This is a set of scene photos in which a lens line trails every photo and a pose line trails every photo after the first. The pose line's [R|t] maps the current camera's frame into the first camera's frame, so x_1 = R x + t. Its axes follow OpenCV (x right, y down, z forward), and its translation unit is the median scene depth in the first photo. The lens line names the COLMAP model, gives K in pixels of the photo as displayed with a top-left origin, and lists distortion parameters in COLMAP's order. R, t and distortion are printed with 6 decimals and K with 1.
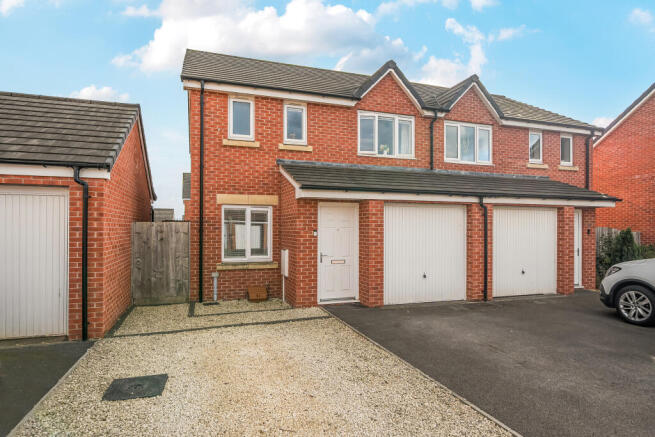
lens RADIAL K [[379.2, 0, 327.4], [0, 379.2, 219.8], [0, 0, 1]] dist [0.004297, 0.000660]
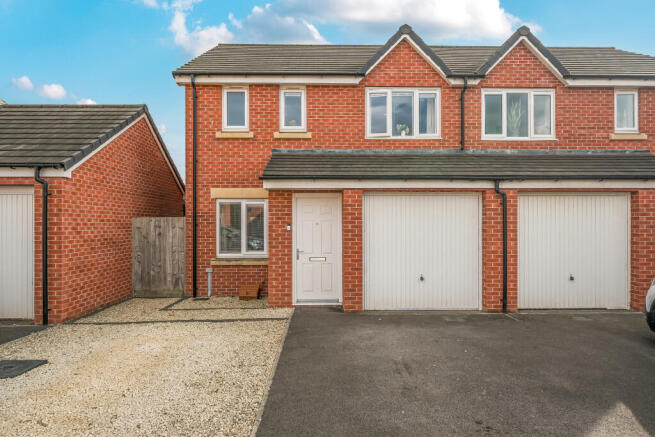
lens RADIAL K [[413.2, 0, 327.8], [0, 413.2, 217.8], [0, 0, 1]] dist [0.004623, 0.002226]
pose [[0.953058, -0.010913, -0.302592, 0.327366], [0.012556, 0.999915, 0.003483, 0.008832], [0.302528, -0.007118, 0.953114, 0.070344]]
